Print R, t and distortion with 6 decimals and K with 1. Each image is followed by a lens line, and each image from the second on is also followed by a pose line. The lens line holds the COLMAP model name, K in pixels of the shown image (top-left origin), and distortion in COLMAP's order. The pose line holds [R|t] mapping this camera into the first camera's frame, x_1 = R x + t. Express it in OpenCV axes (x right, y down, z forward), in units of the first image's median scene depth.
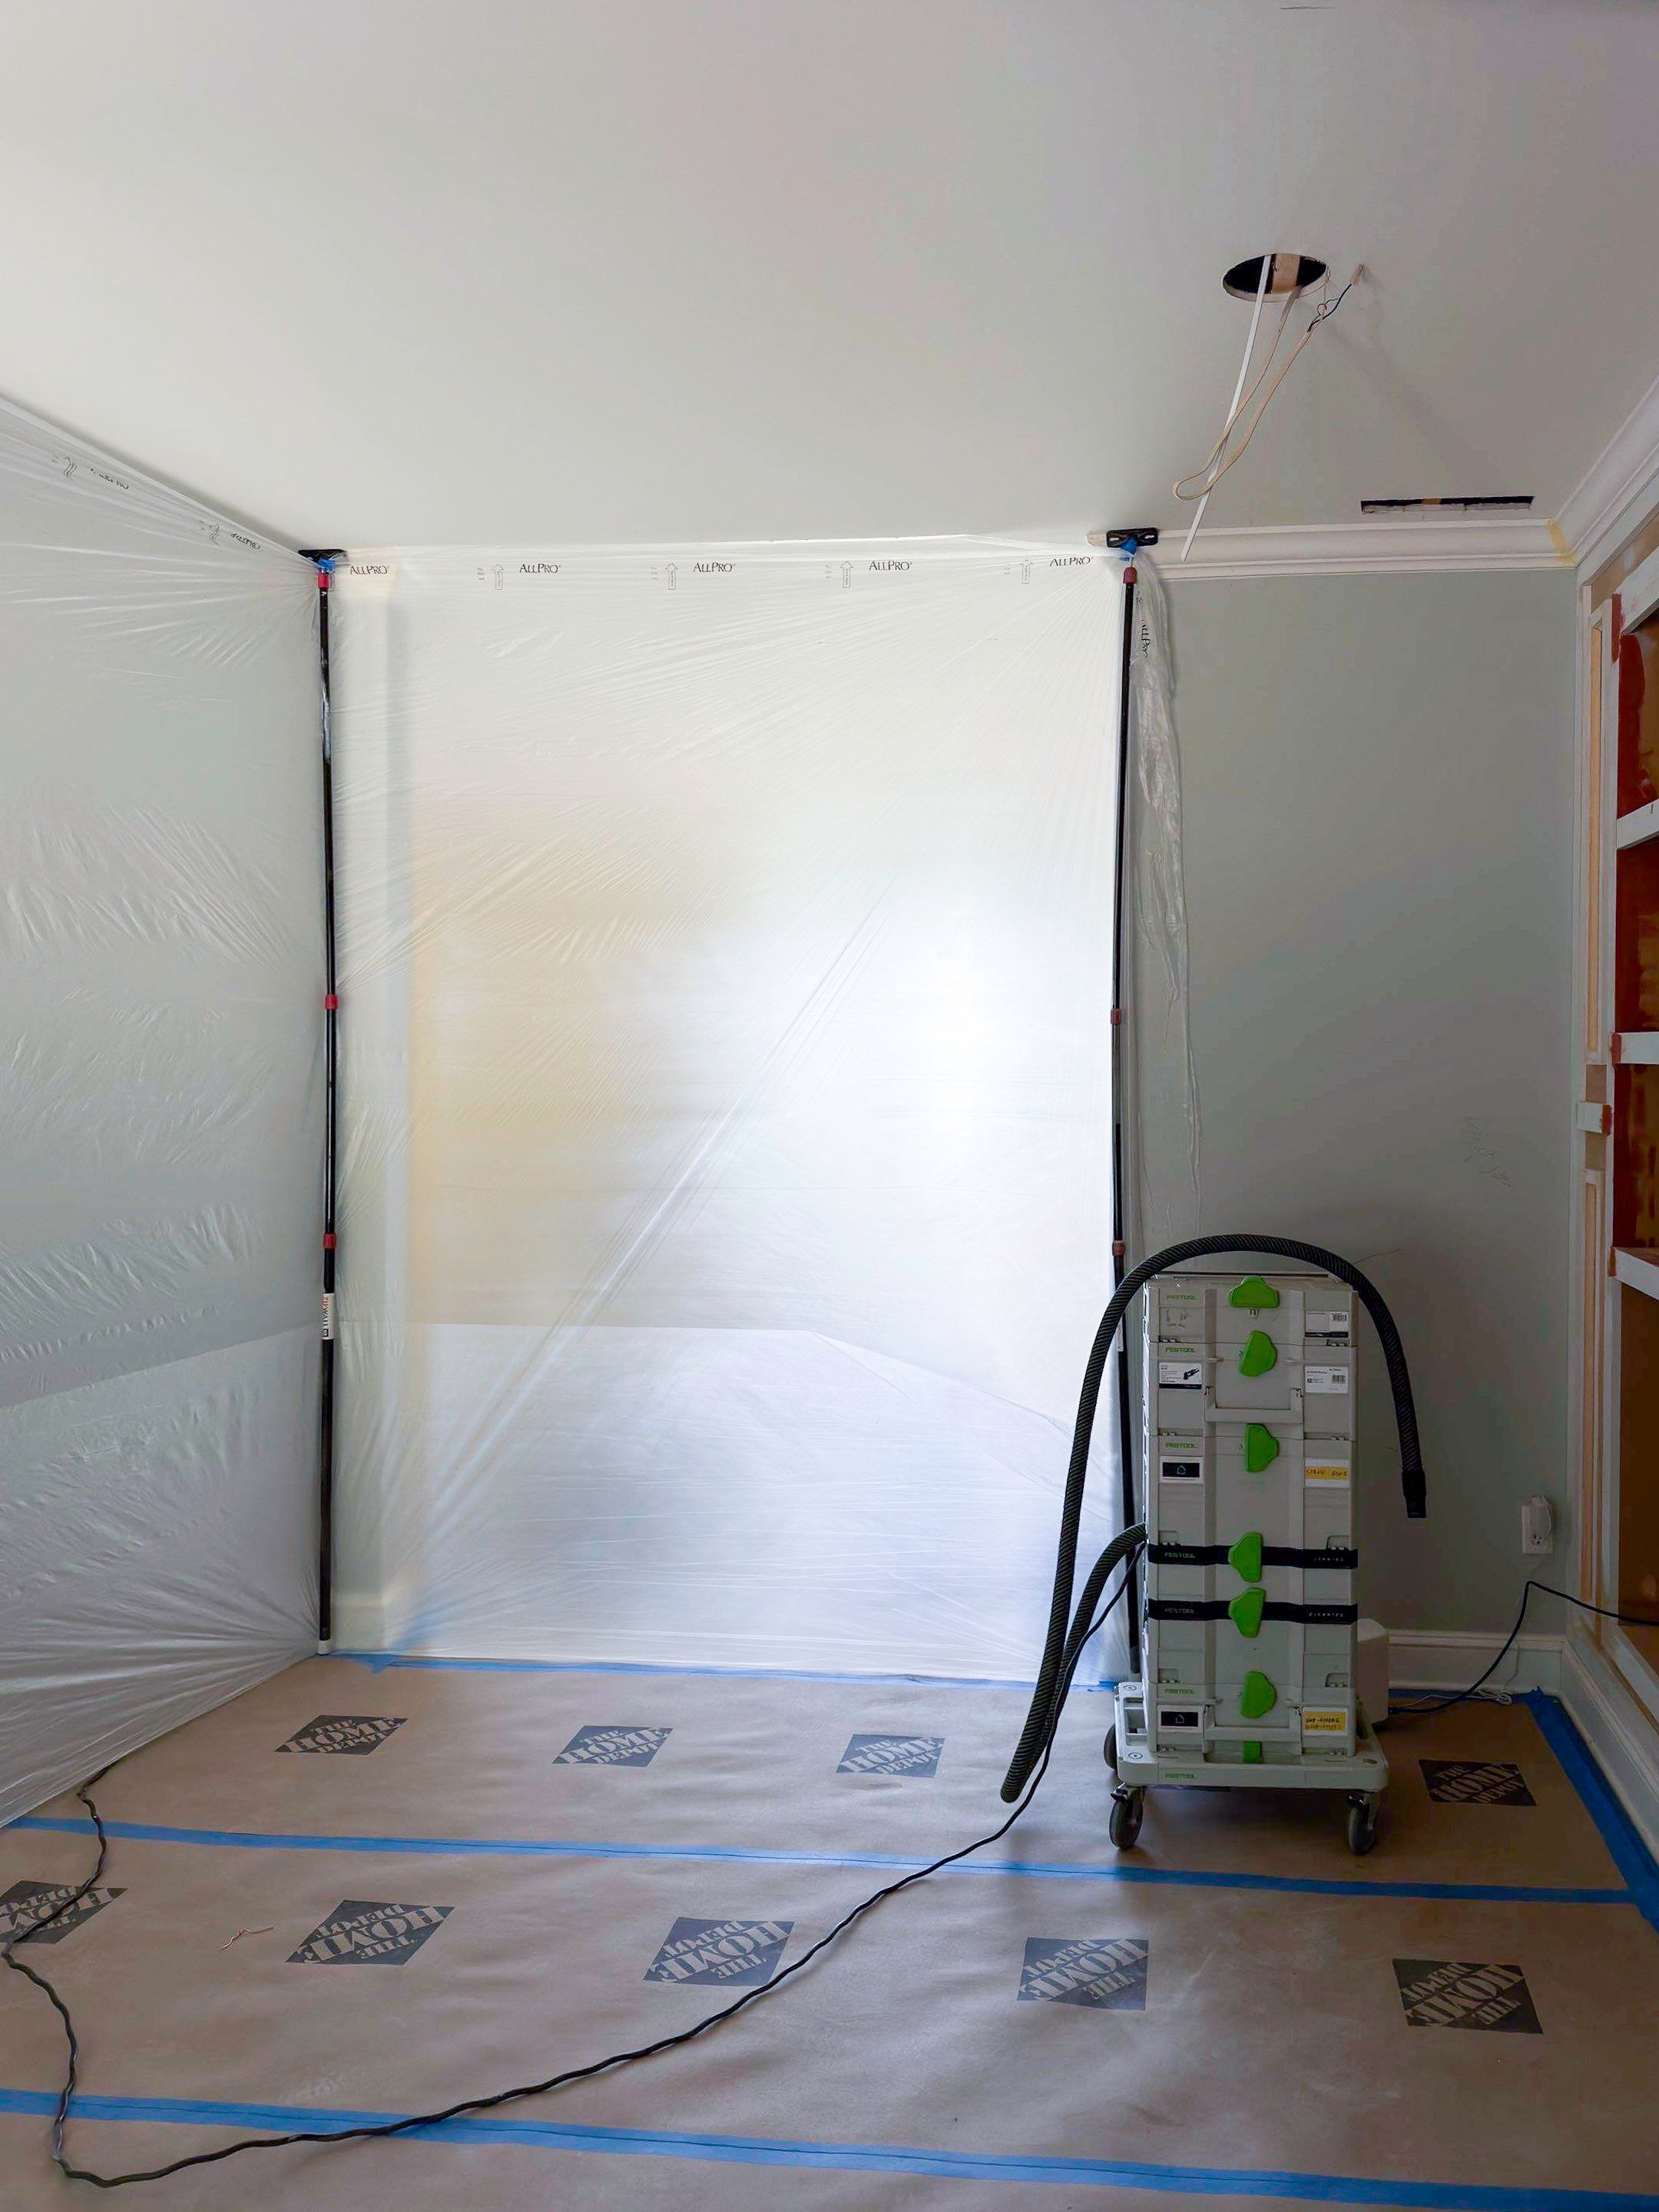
lens RADIAL K [[1636.4, 0, 830.1], [0, 1636.4, 1073.5], [0, 0, 1]] dist [0.030771, -0.002644]
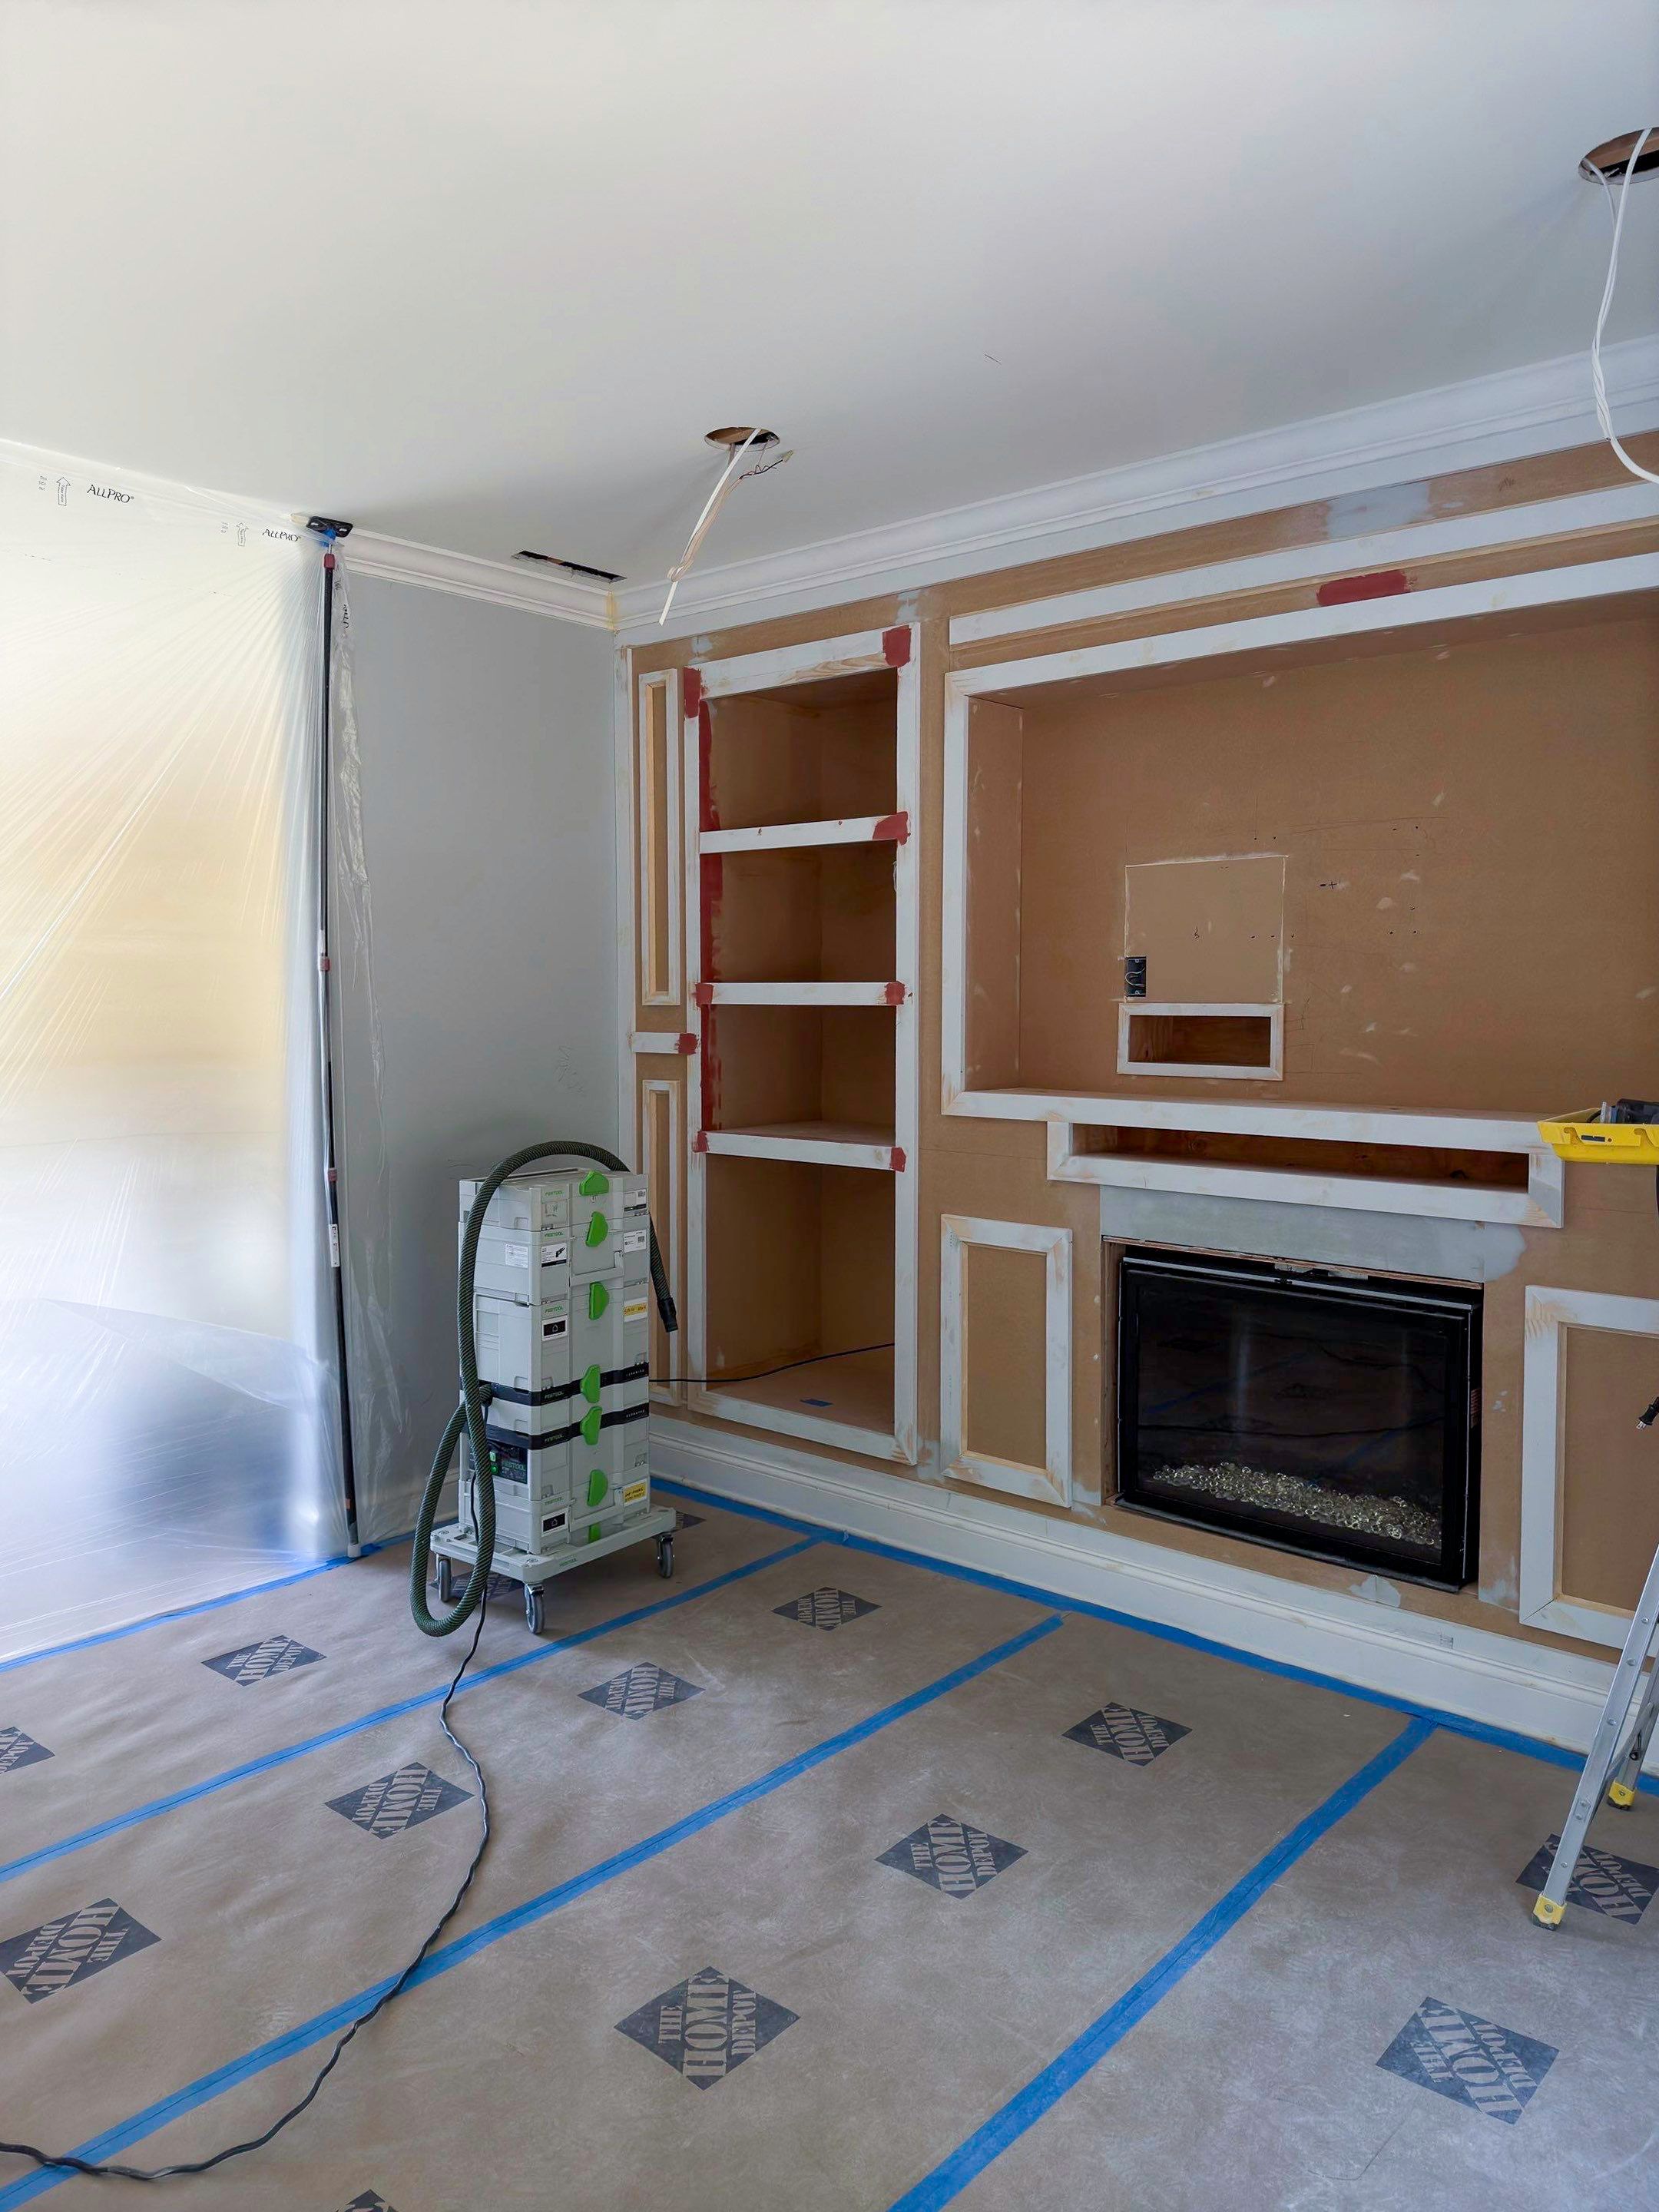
lens RADIAL K [[1602.5, 0, 892.5], [0, 1602.5, 1047.7], [0, 0, 1]] dist [0.024243, 0.000701]
pose [[0.567056, -0.034846, 0.822942, -0.649958], [0.004734, 0.999226, 0.039048, -0.021454], [-0.823666, -0.018246, 0.566782, 0.087689]]
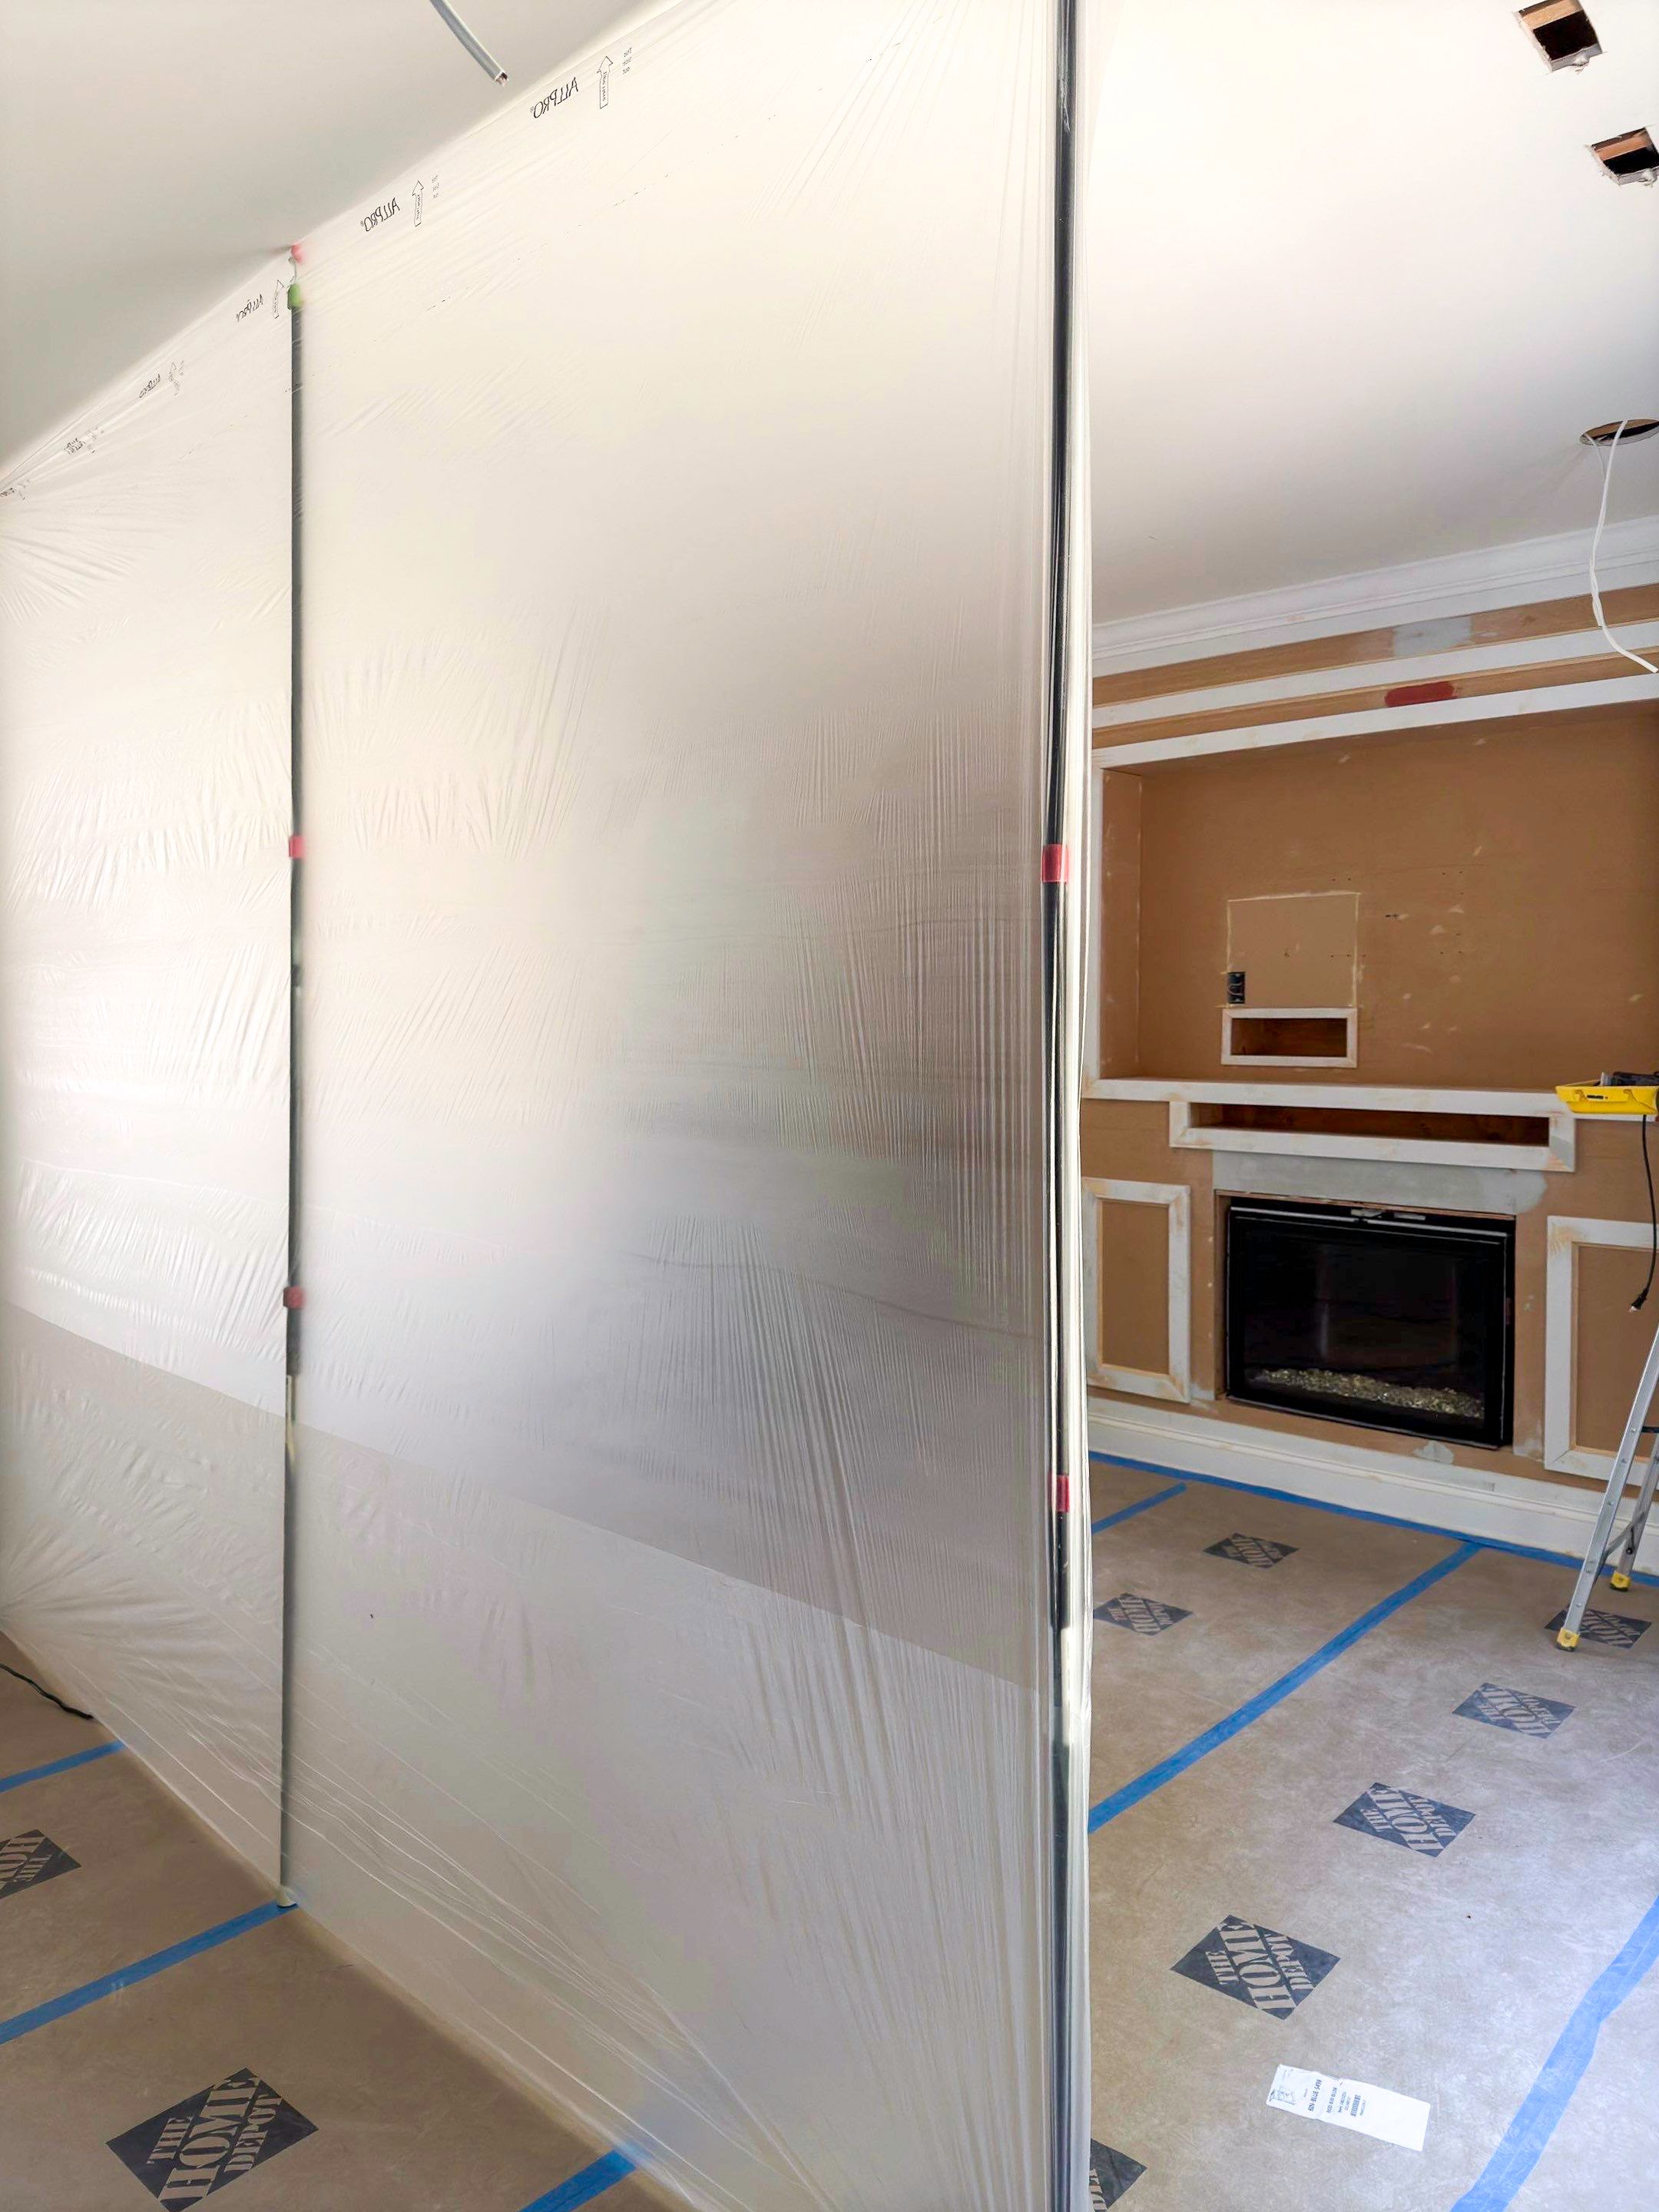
lens RADIAL K [[1579.8, 0, 831.2], [0, 1579.8, 1057.1], [0, 0, 1]] dist [-0.035211, -0.000772]
pose [[0.599801, -0.031614, 0.799525, -1.064527], [0.011355, 0.999455, 0.031001, -0.009540], [-0.800069, -0.009516, 0.599833, 0.014869]]
